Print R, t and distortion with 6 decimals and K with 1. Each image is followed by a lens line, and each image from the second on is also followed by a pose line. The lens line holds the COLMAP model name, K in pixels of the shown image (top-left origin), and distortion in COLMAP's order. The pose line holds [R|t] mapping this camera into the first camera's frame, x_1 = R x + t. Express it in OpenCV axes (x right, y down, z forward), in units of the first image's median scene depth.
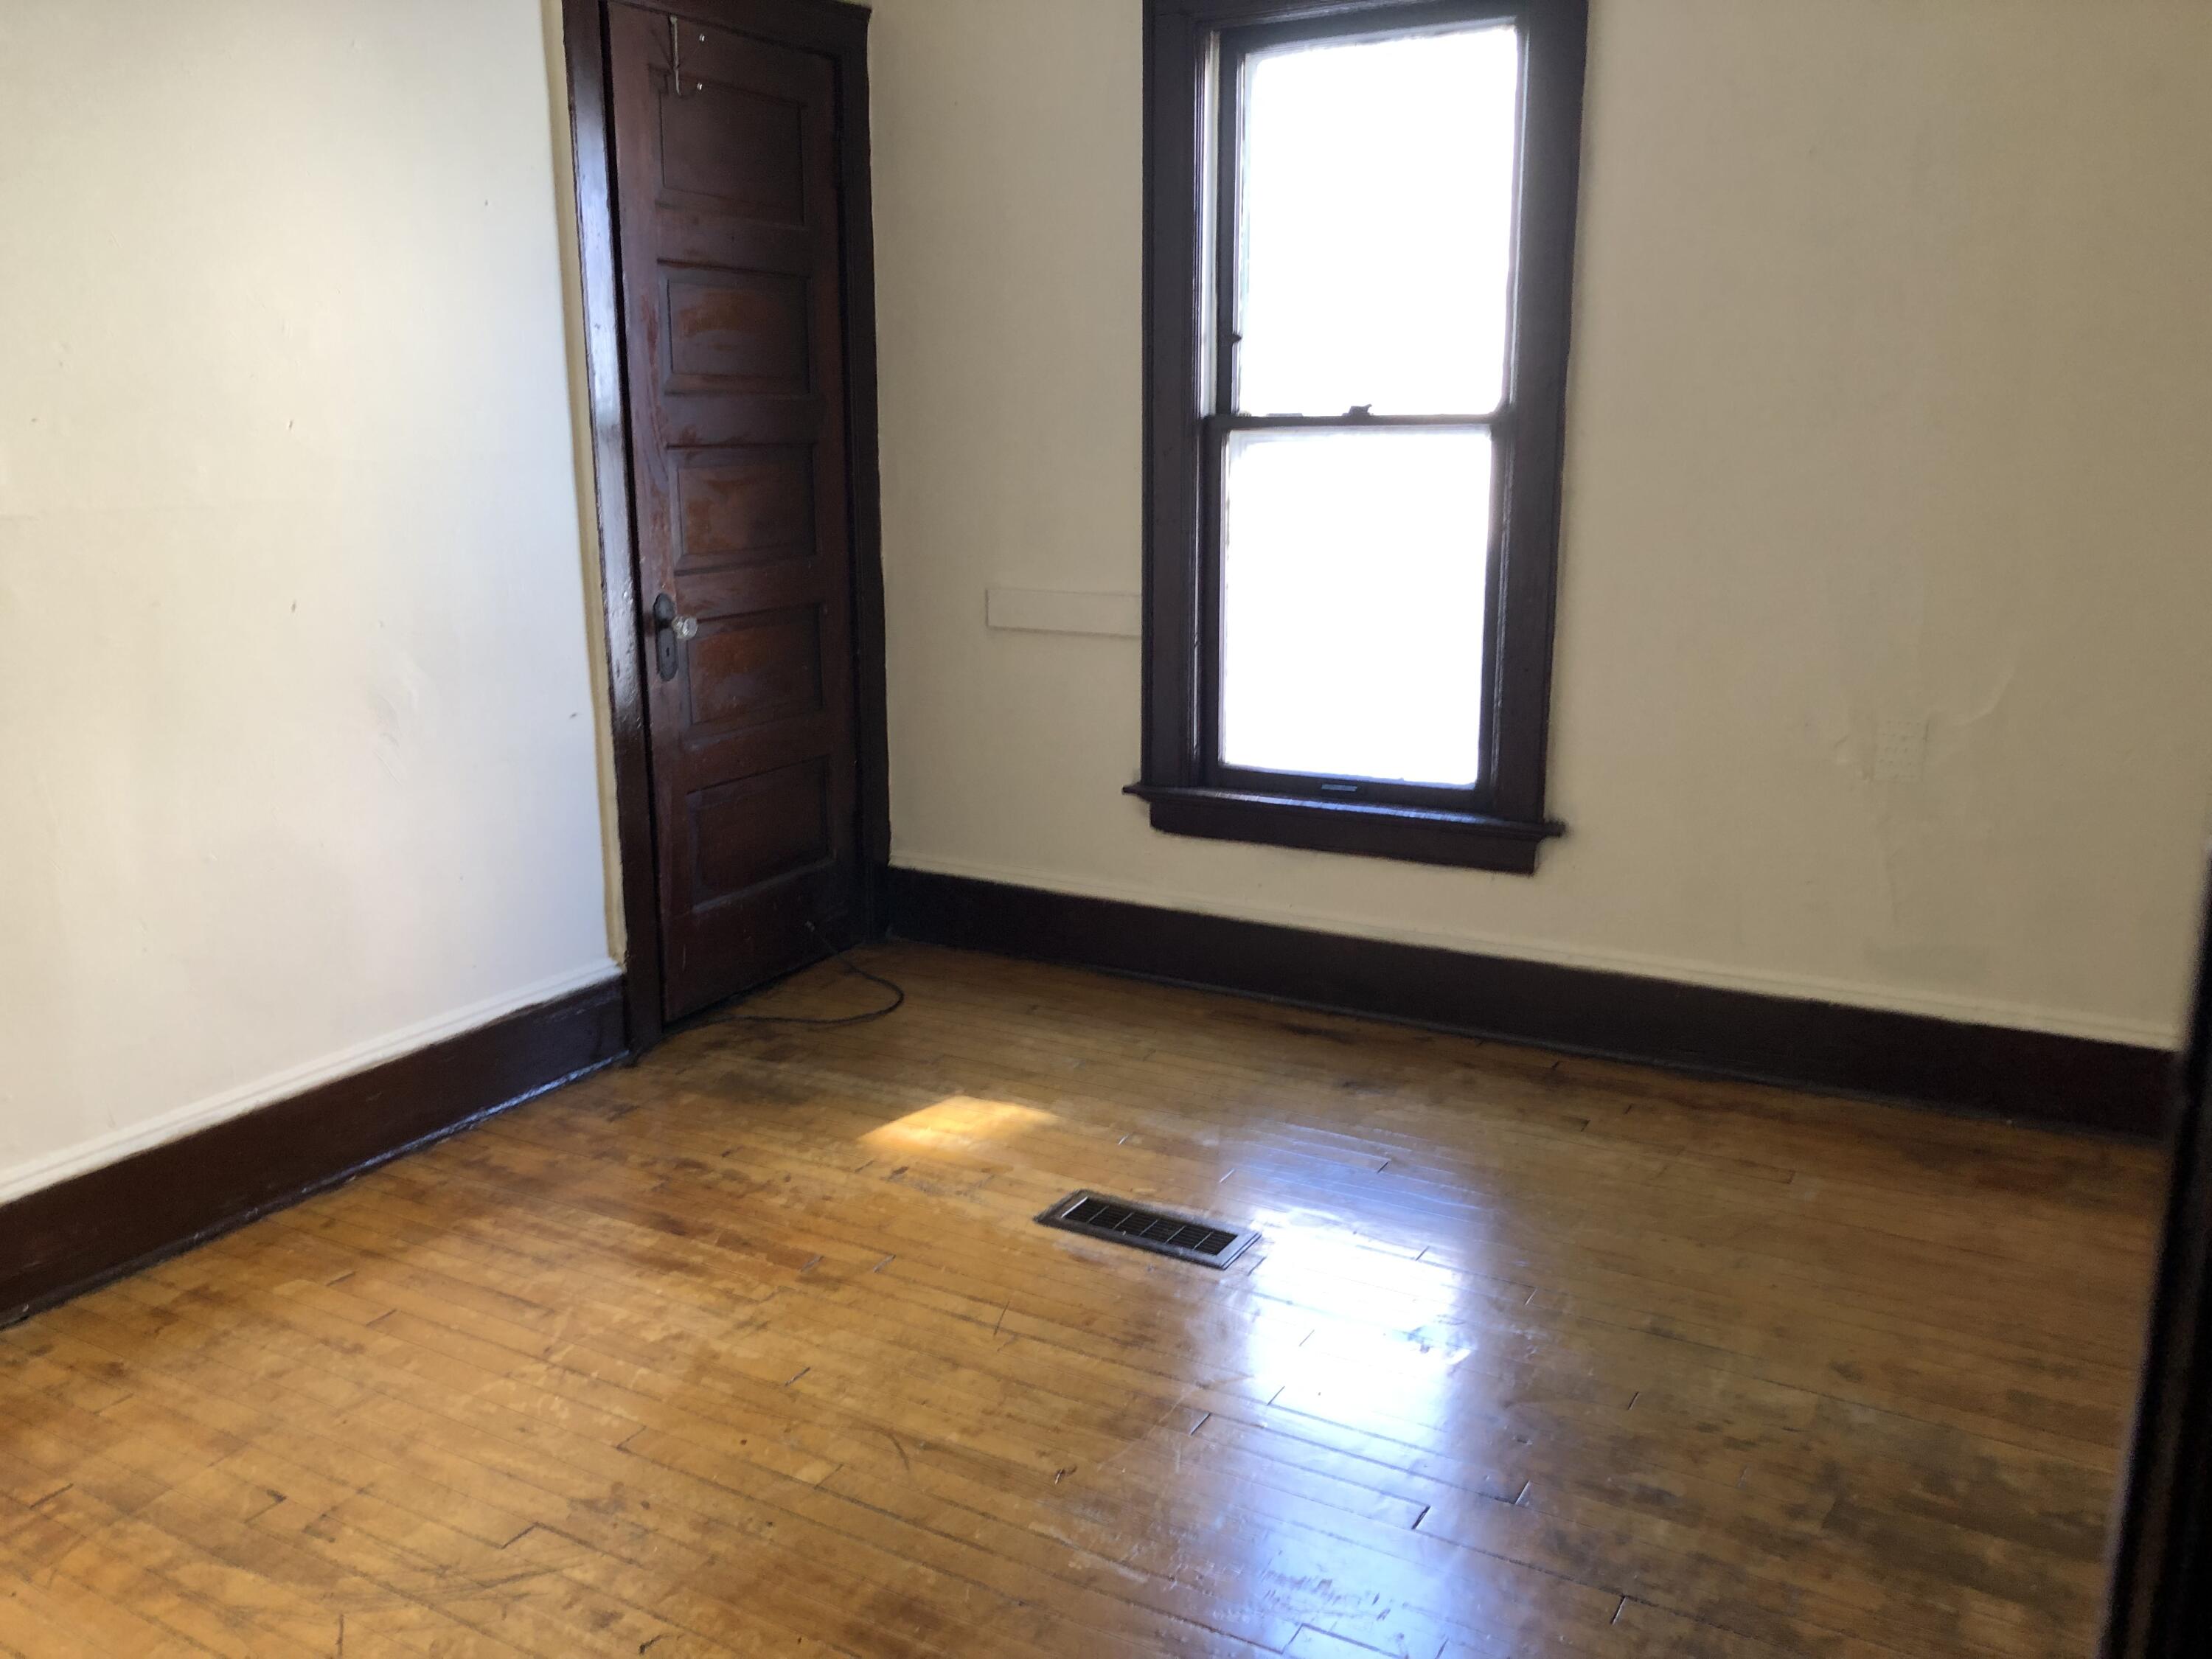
lens RADIAL K [[1818.5, 0, 1106.0], [0, 1818.5, 829.5], [0, 0, 1]] dist [-0.003159, -0.001156]
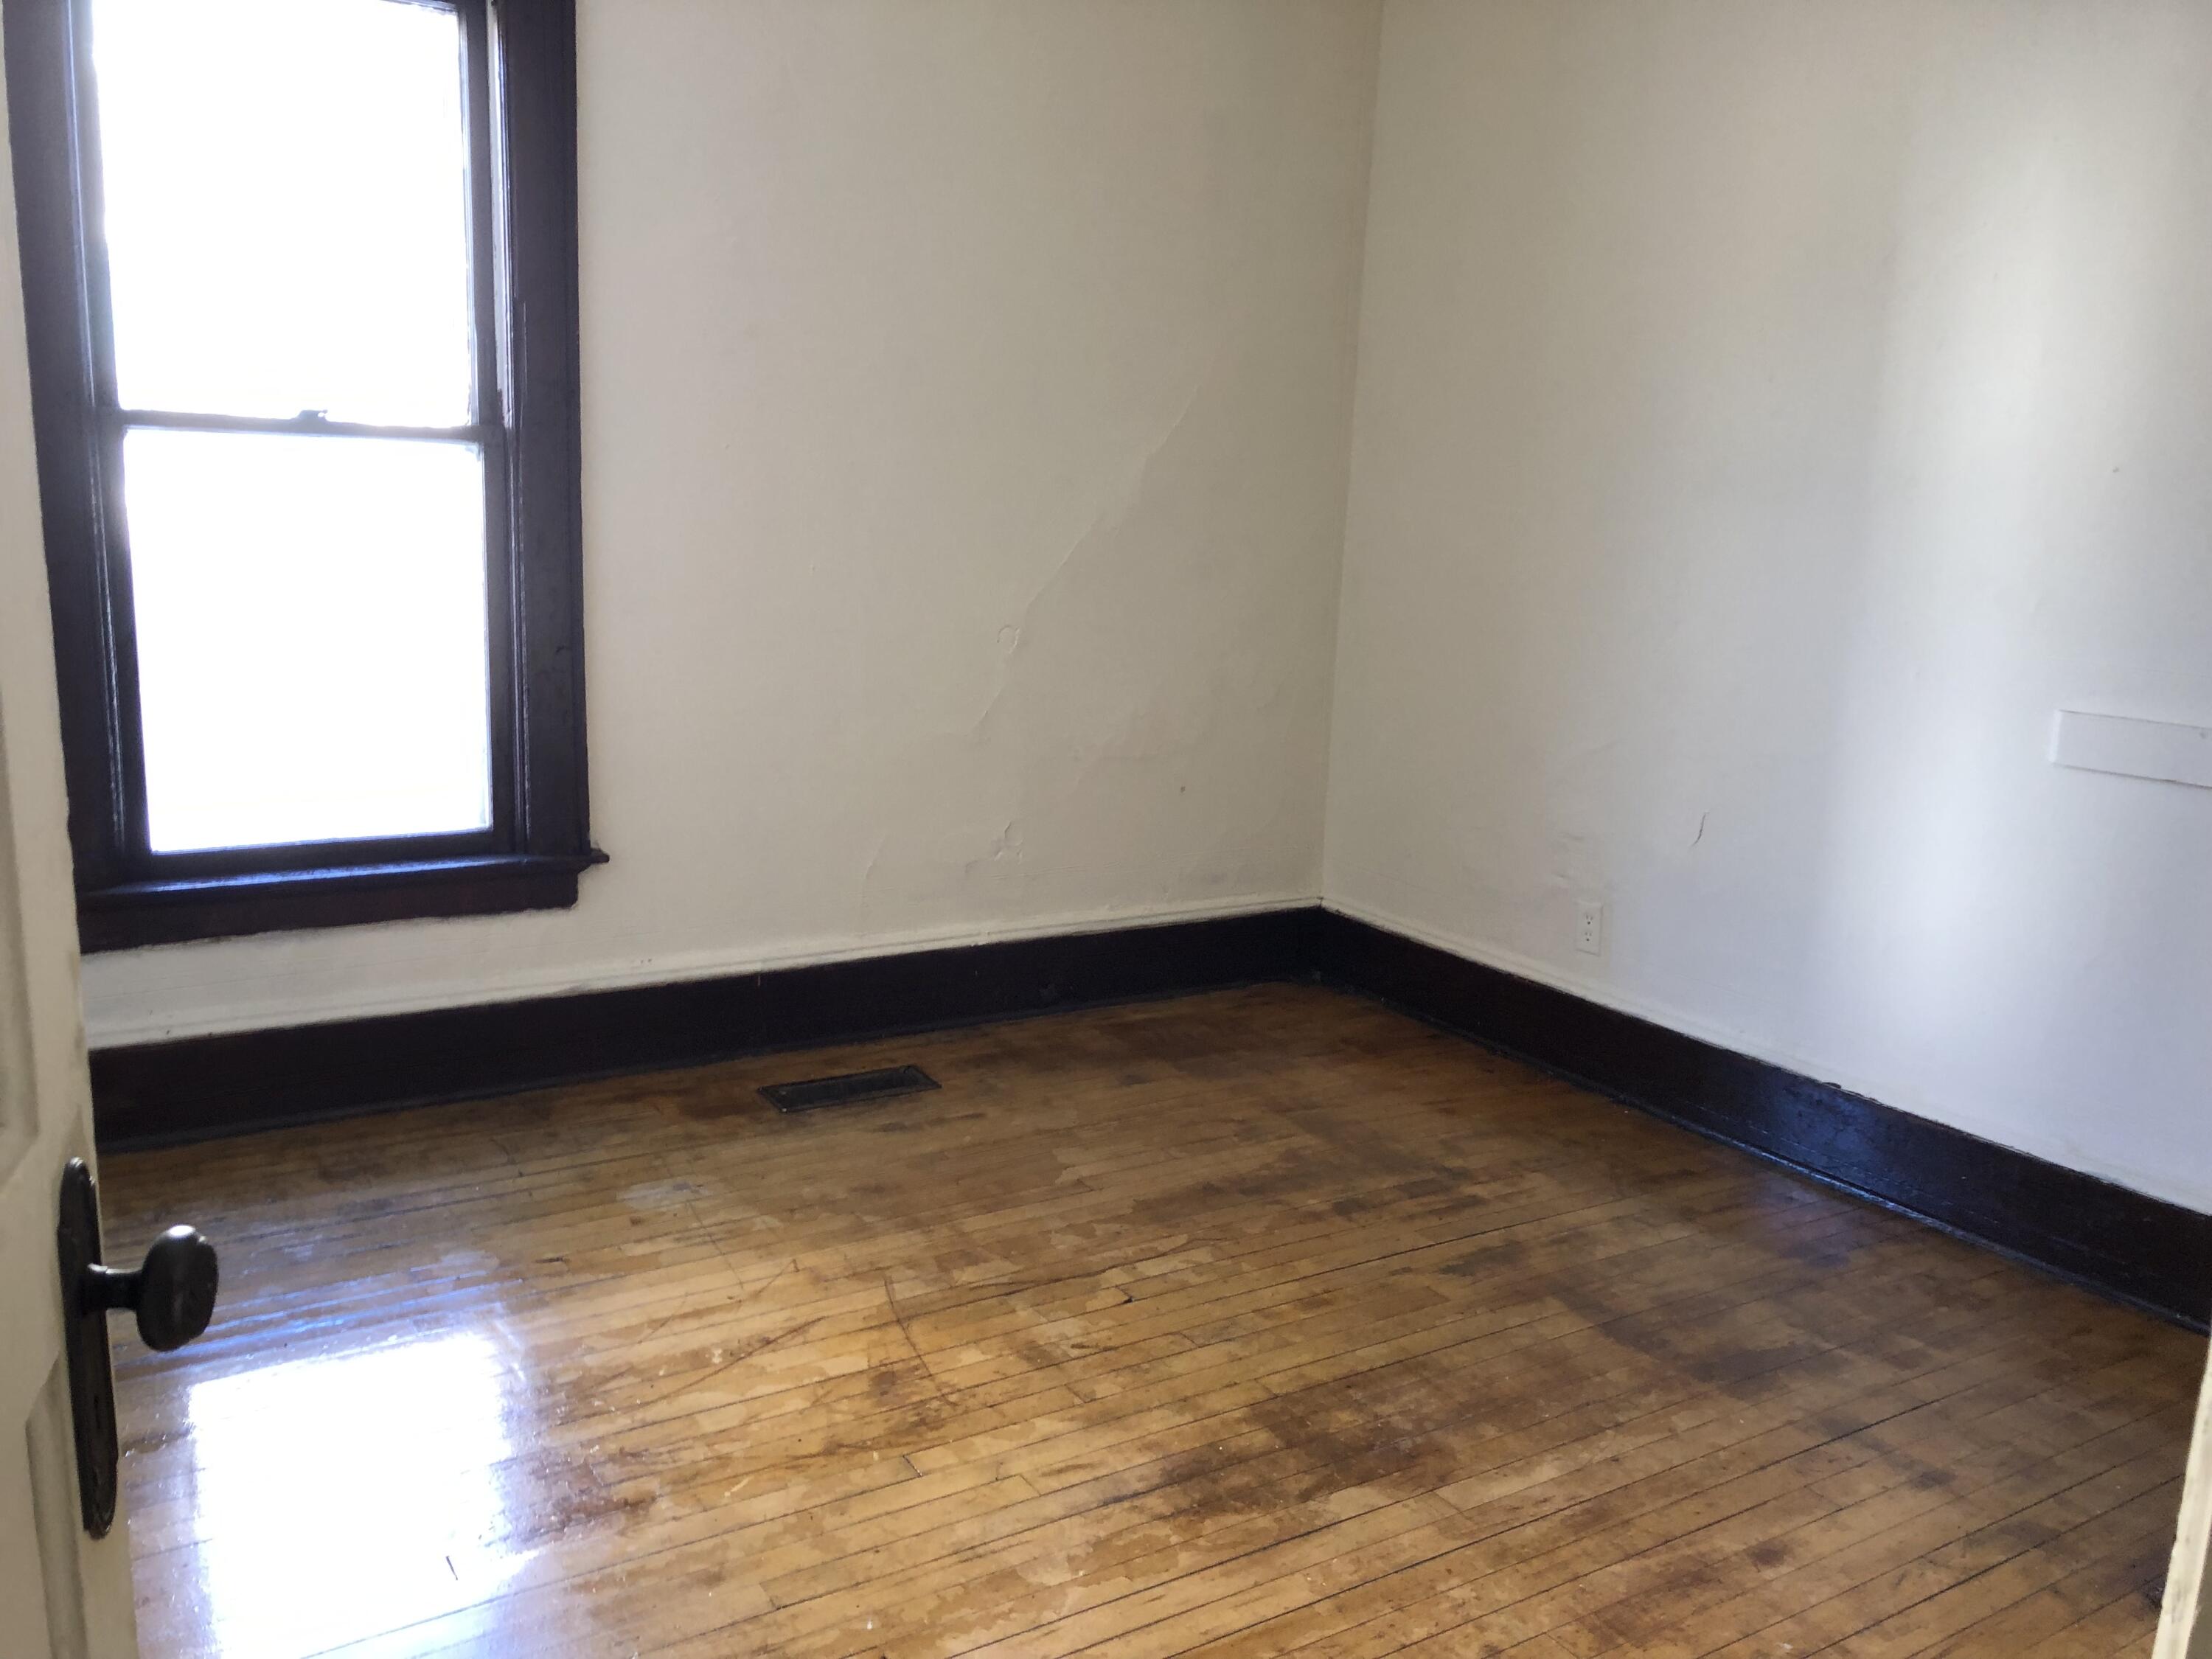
lens RADIAL K [[1818.5, 0, 1106.0], [0, 1818.5, 829.5], [0, 0, 1]] dist [-0.003159, -0.001156]
pose [[0.493194, -0.150568, 0.856790, -0.440531], [0.146327, 0.985233, 0.088909, -0.058973], [-0.857524, 0.081522, 0.507943, 0.257653]]
